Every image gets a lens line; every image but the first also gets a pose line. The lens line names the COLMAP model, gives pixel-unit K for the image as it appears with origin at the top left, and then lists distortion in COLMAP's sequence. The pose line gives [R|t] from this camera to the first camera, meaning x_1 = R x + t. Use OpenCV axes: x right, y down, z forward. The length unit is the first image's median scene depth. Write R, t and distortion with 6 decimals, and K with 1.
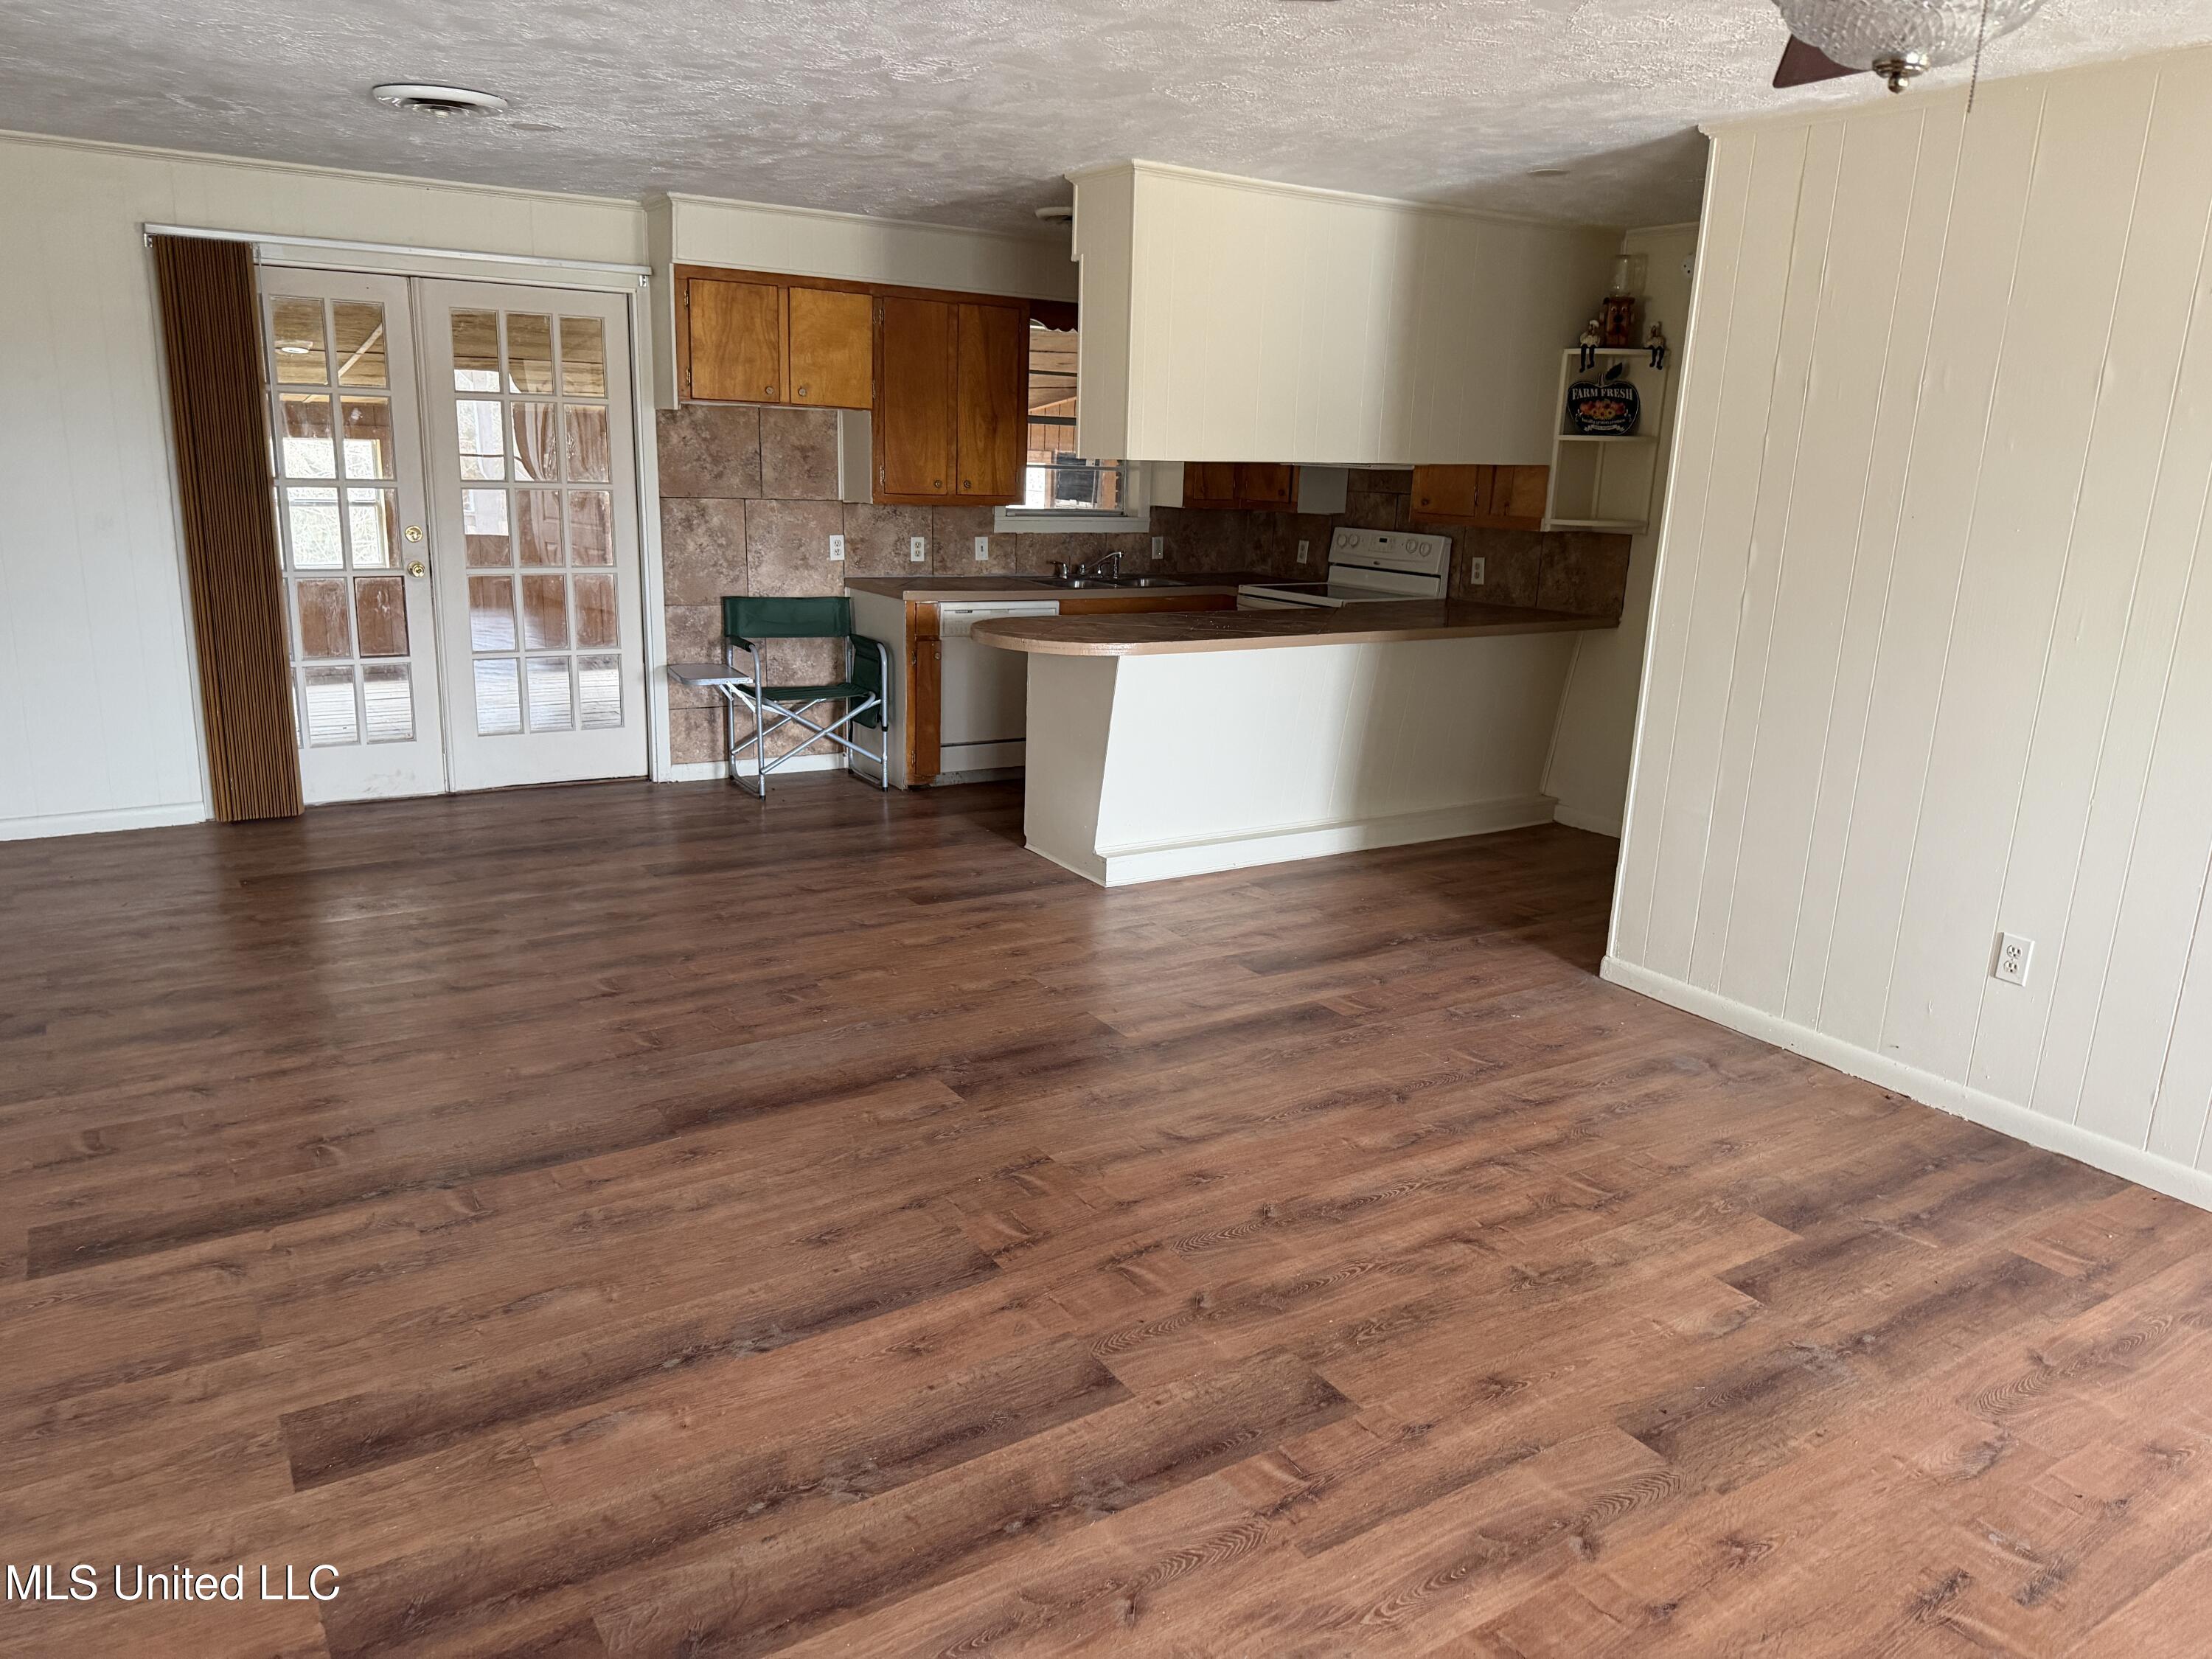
lens RADIAL K [[1542.9, 0, 1103.9], [0, 1542.9, 837.5], [0, 0, 1]] dist [0.039546, -0.008576]
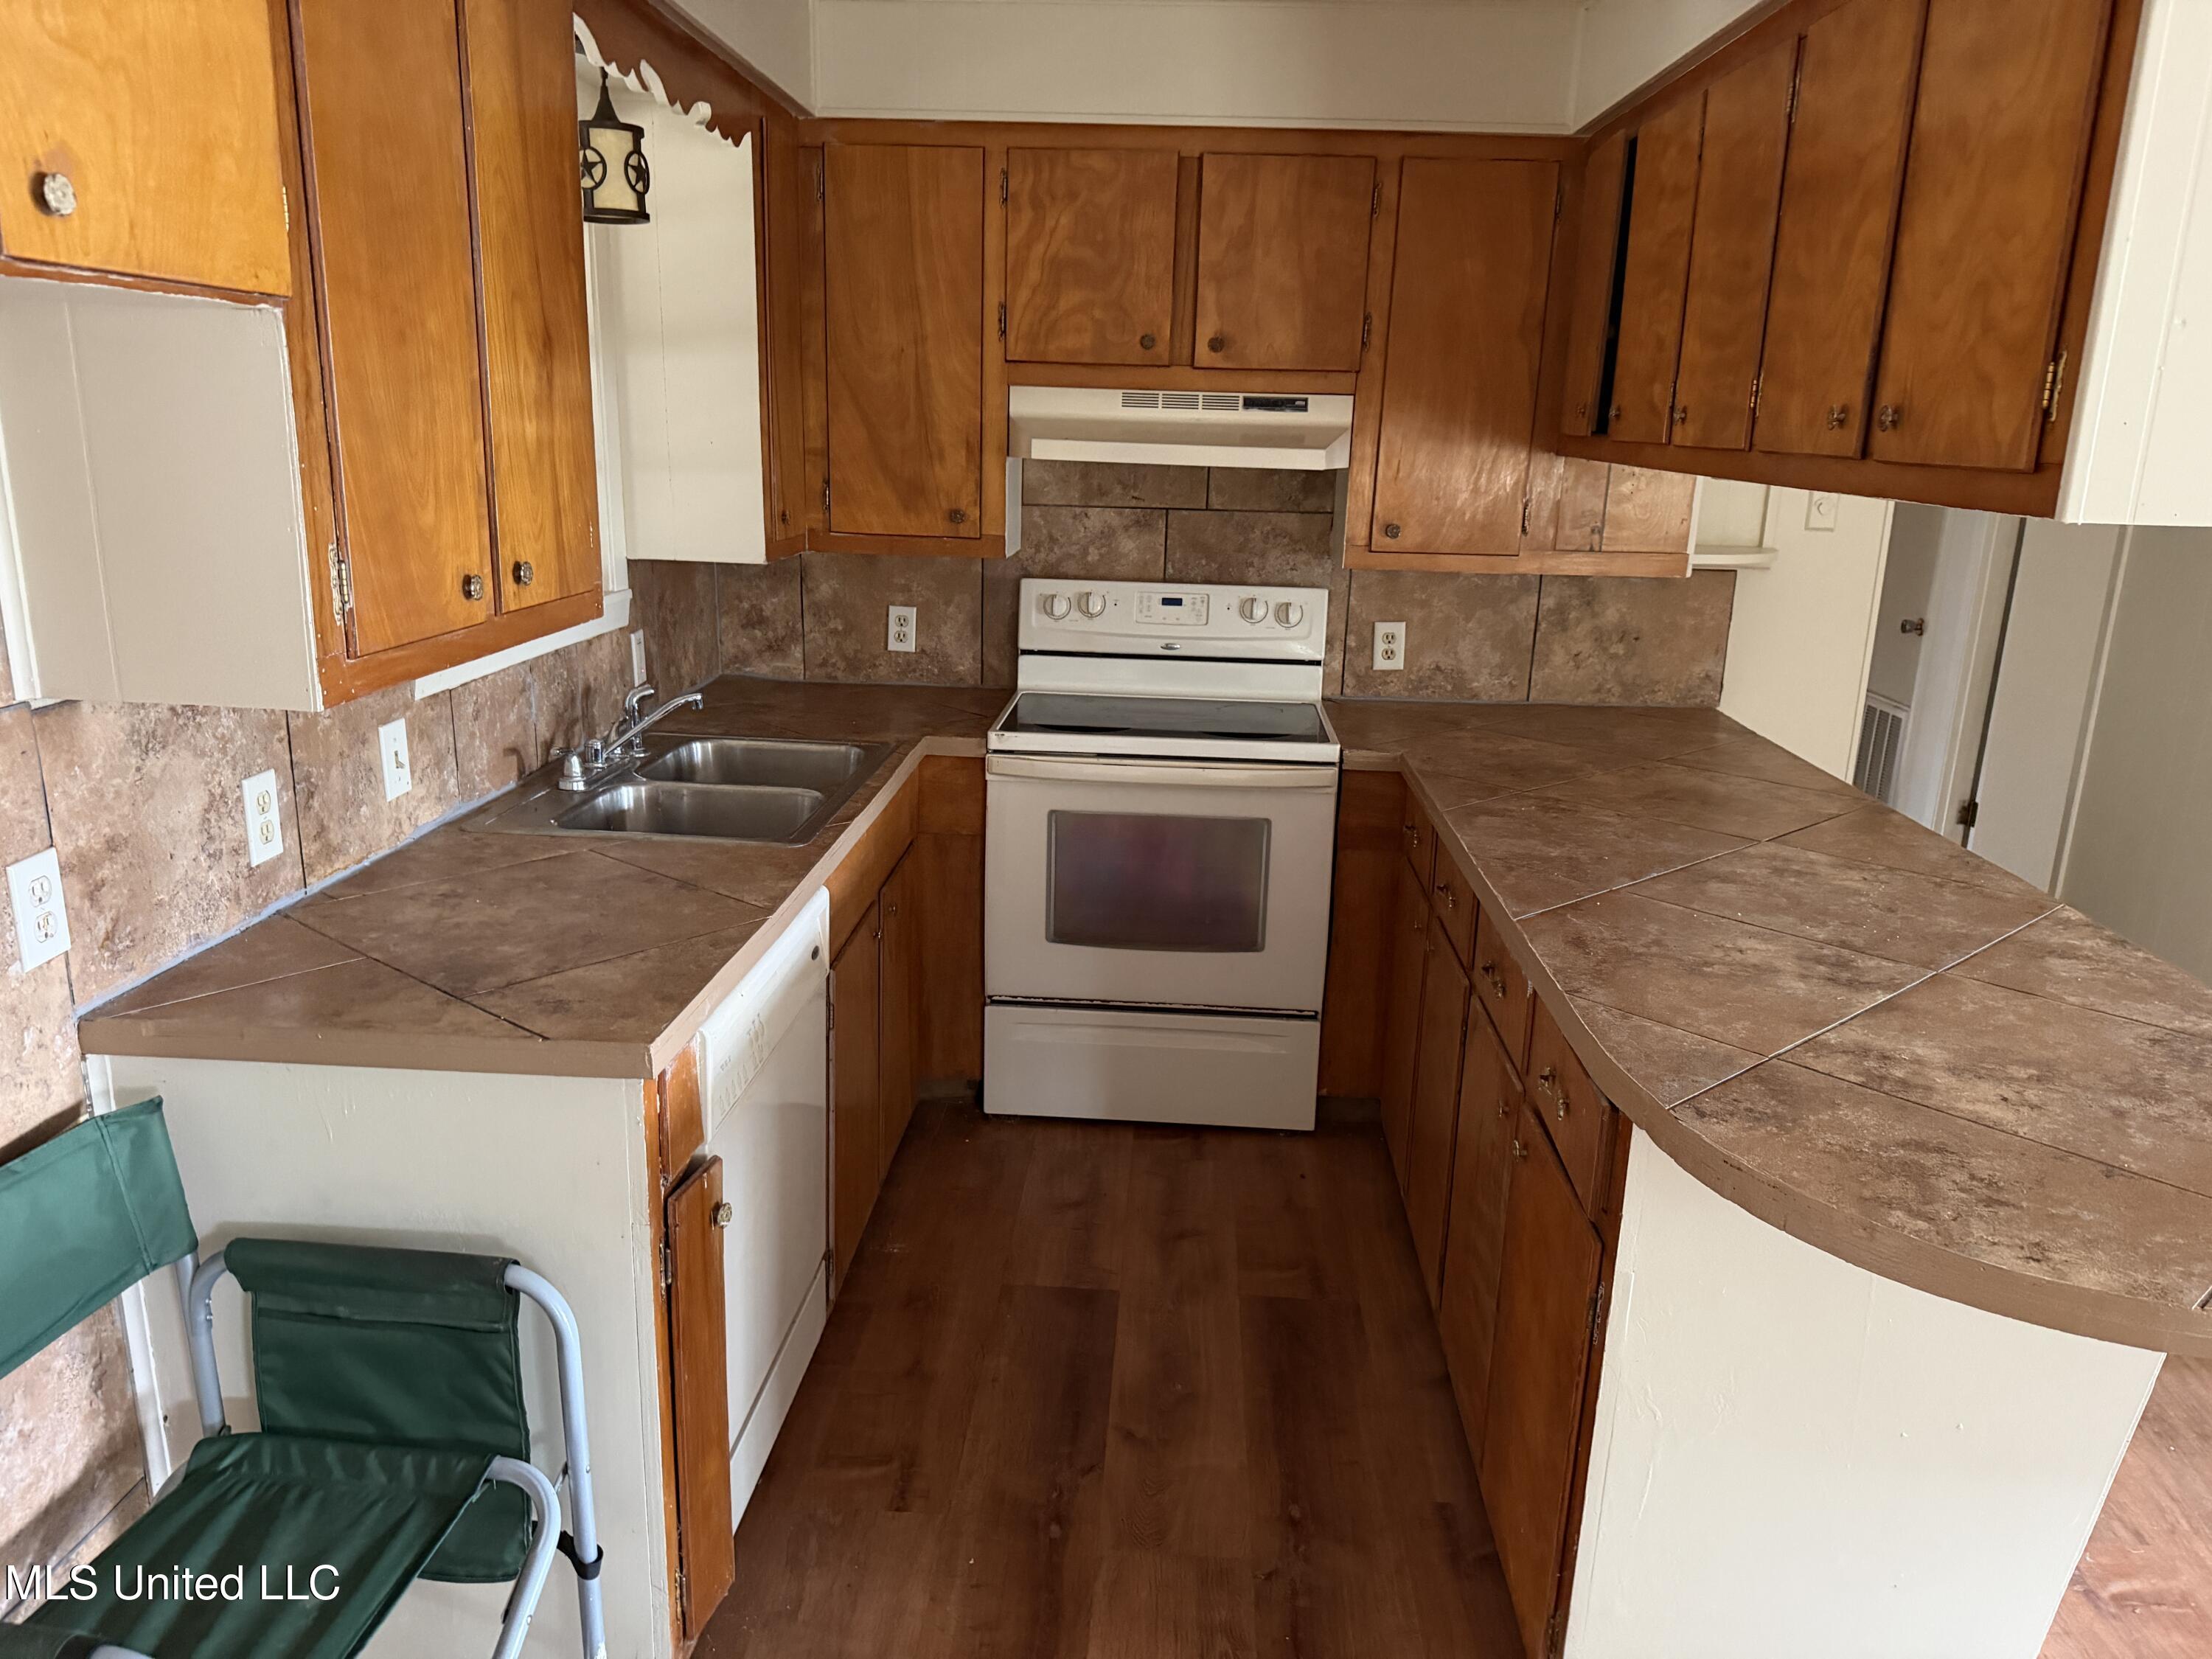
lens RADIAL K [[1542.9, 0, 1111.5], [0, 1542.9, 822.0], [0, 0, 1]] dist [0.039546, -0.008576]
pose [[0.587893, -0.220492, 0.778309, -0.258593], [0.188752, 0.972968, 0.133064, -0.202907], [-0.786610, 0.068680, 0.613619, 0.743772]]
